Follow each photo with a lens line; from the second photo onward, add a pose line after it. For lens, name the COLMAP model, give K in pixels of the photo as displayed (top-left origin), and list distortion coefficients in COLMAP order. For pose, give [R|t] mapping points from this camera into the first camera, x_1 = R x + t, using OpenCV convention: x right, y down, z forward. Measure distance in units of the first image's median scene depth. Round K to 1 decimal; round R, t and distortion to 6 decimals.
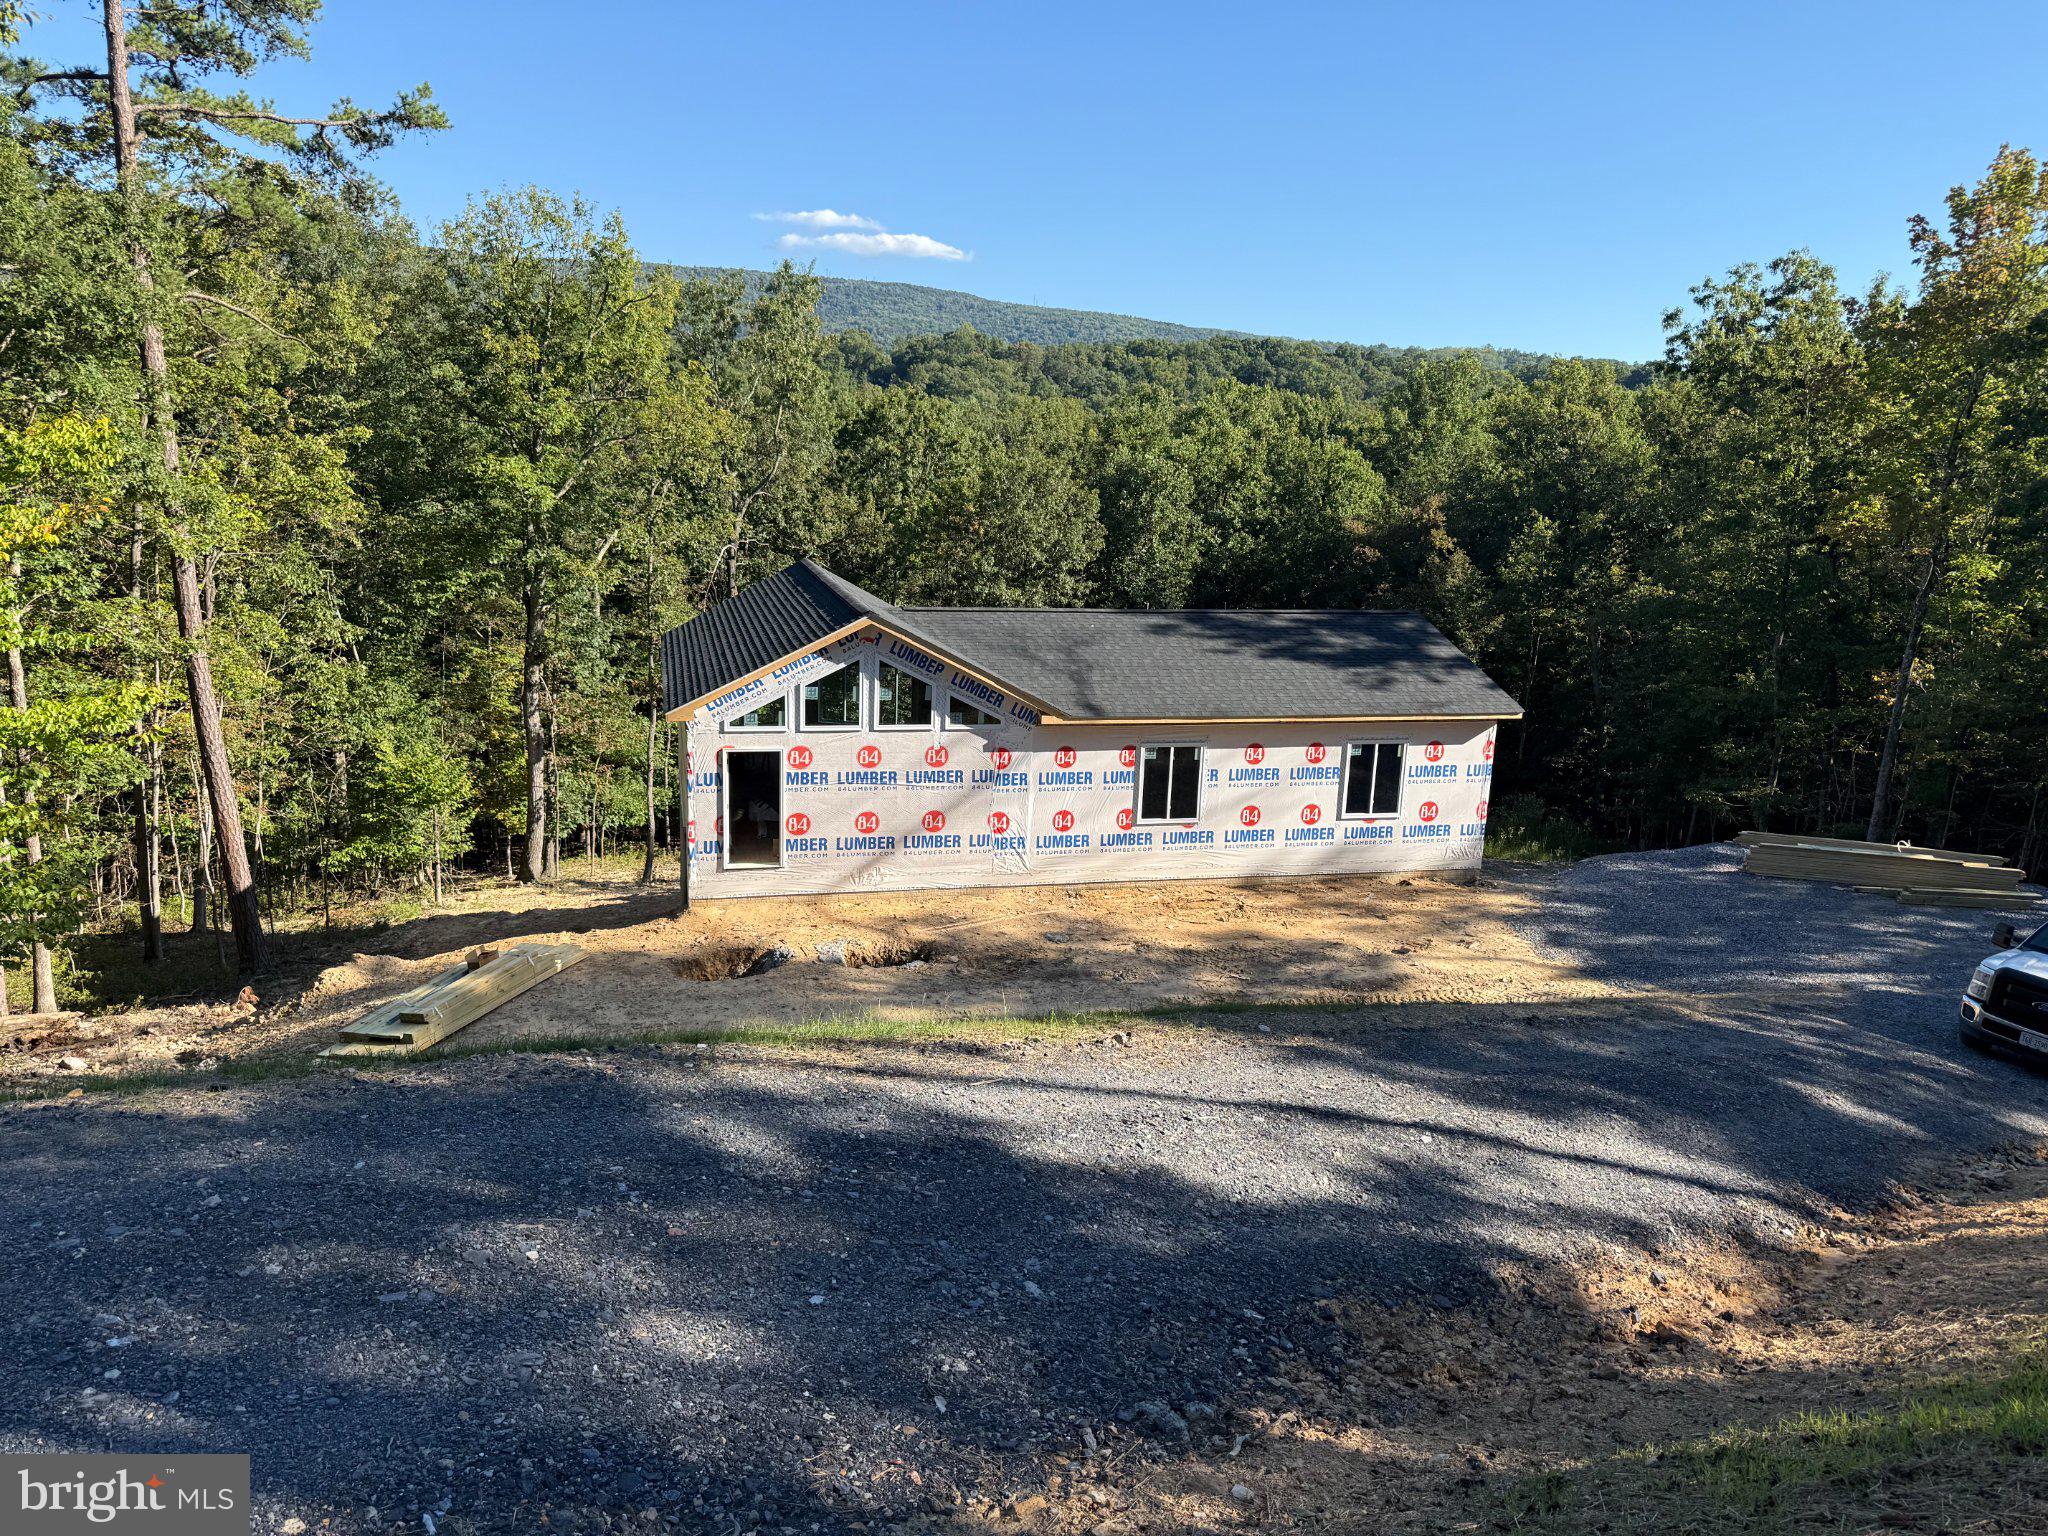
lens RADIAL K [[1454.7, 0, 1029.6], [0, 1454.7, 765.8], [0, 0, 1]] dist [0.076909, -0.000516]
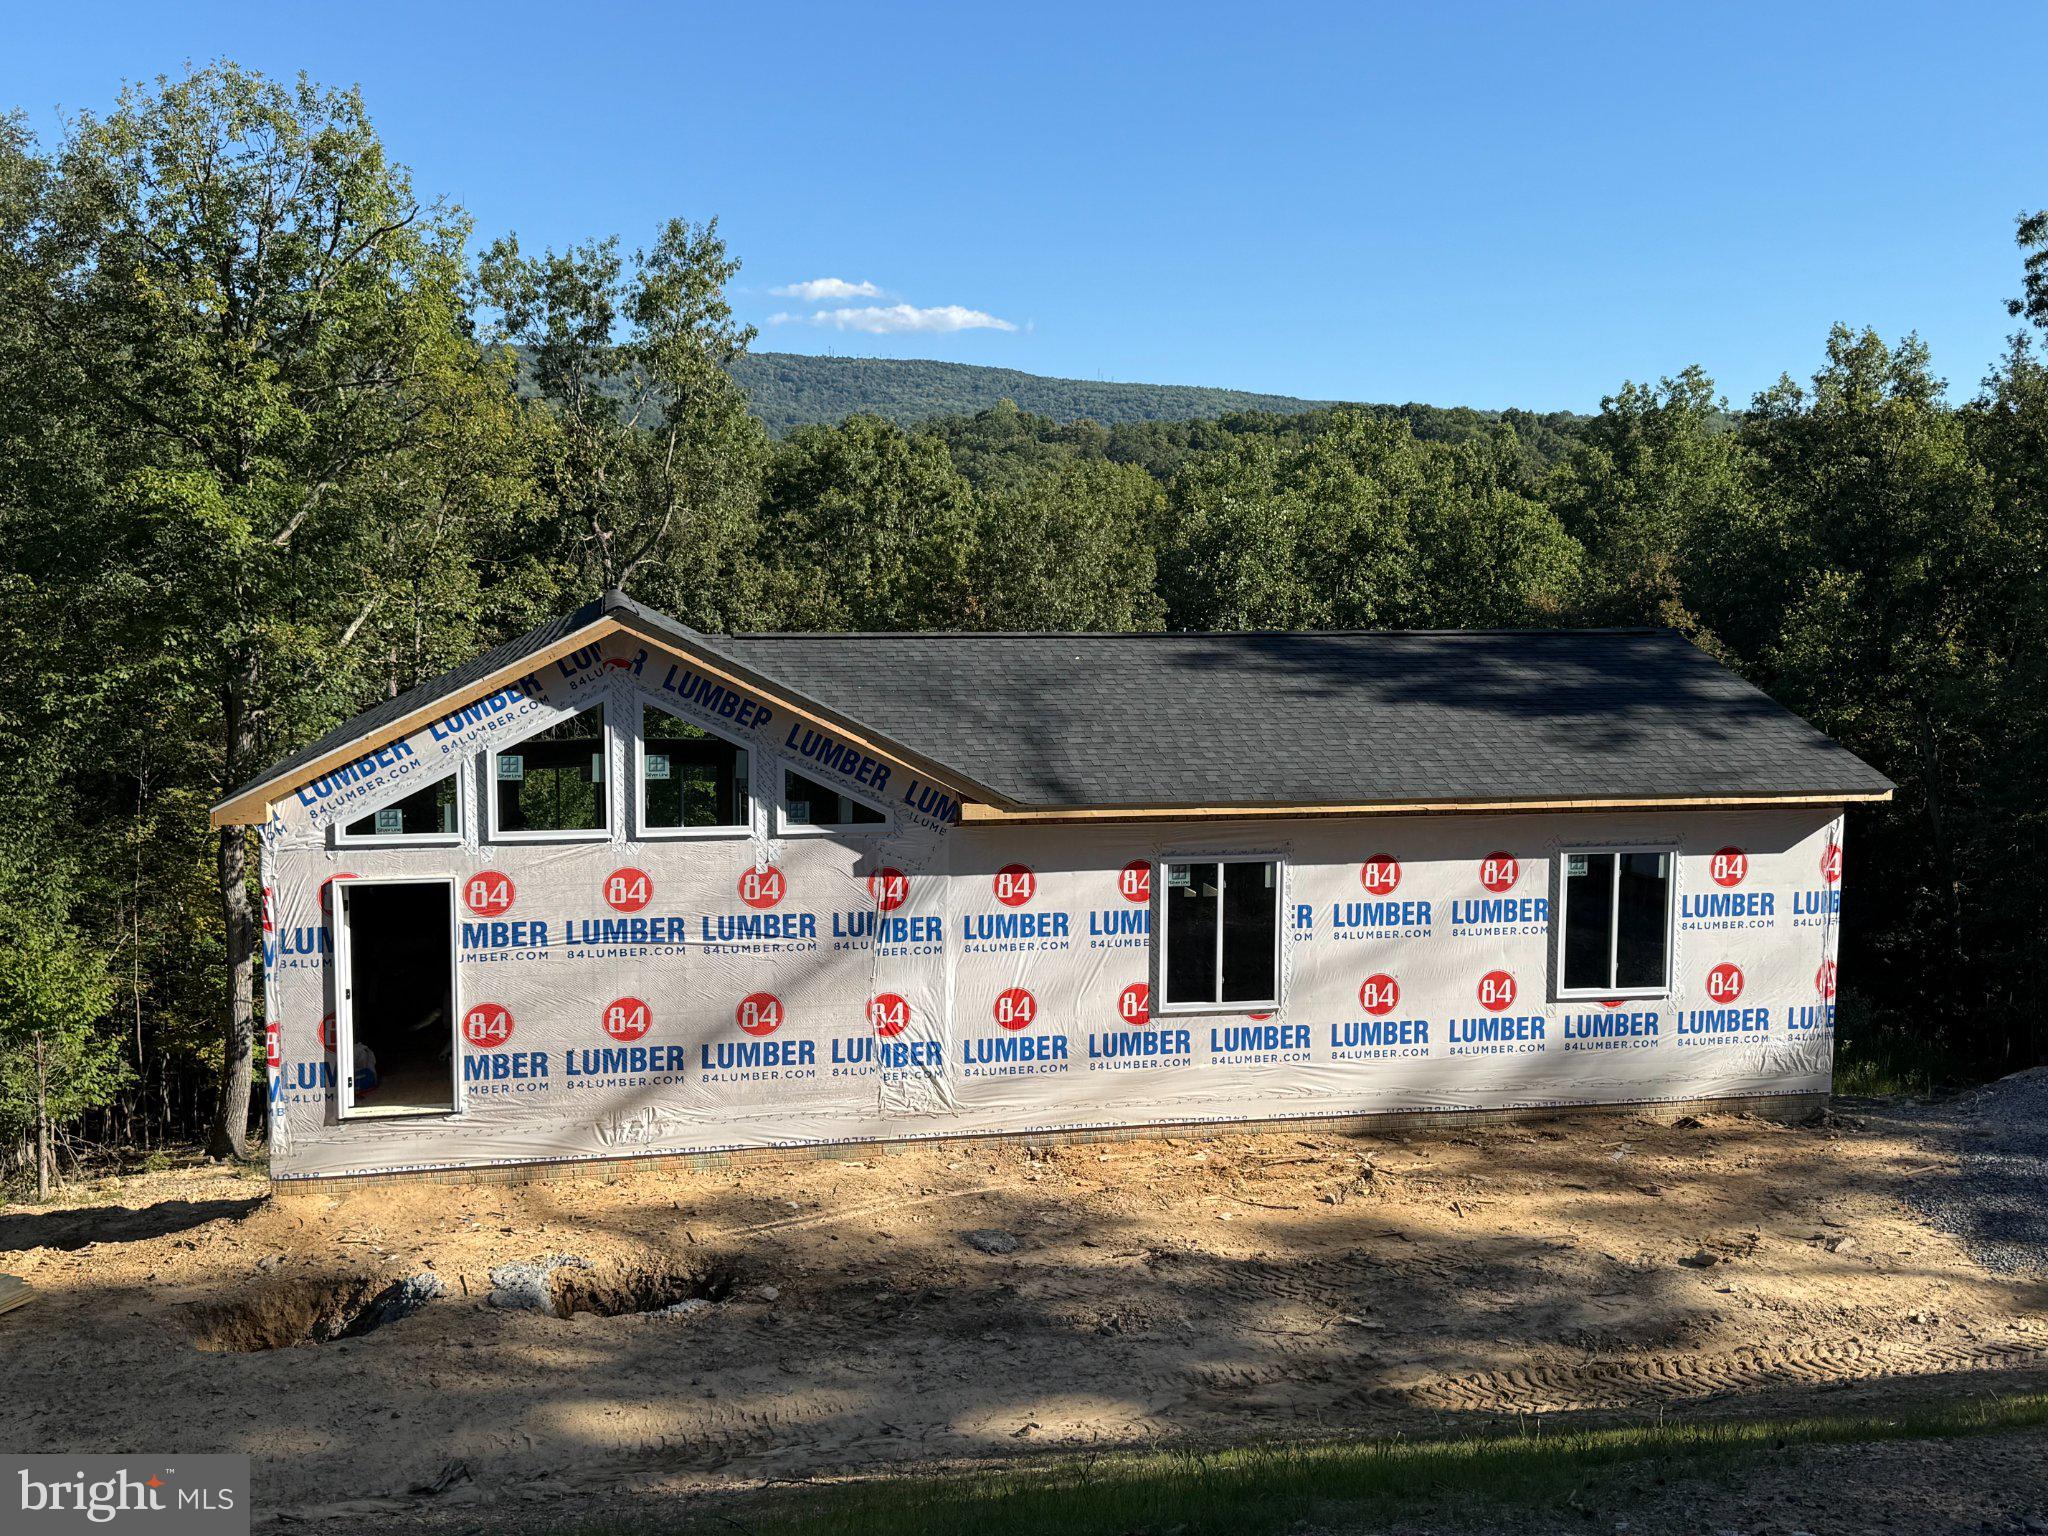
lens RADIAL K [[1947.1, 0, 1014.0], [0, 1947.1, 772.6], [0, 0, 1]] dist [0.057401, 0.000000]
pose [[0.998430, -0.028118, -0.048439, 0.055701], [0.022536, 0.993435, -0.112156, 0.030033], [0.051275, 0.110888, 0.992509, 0.284538]]
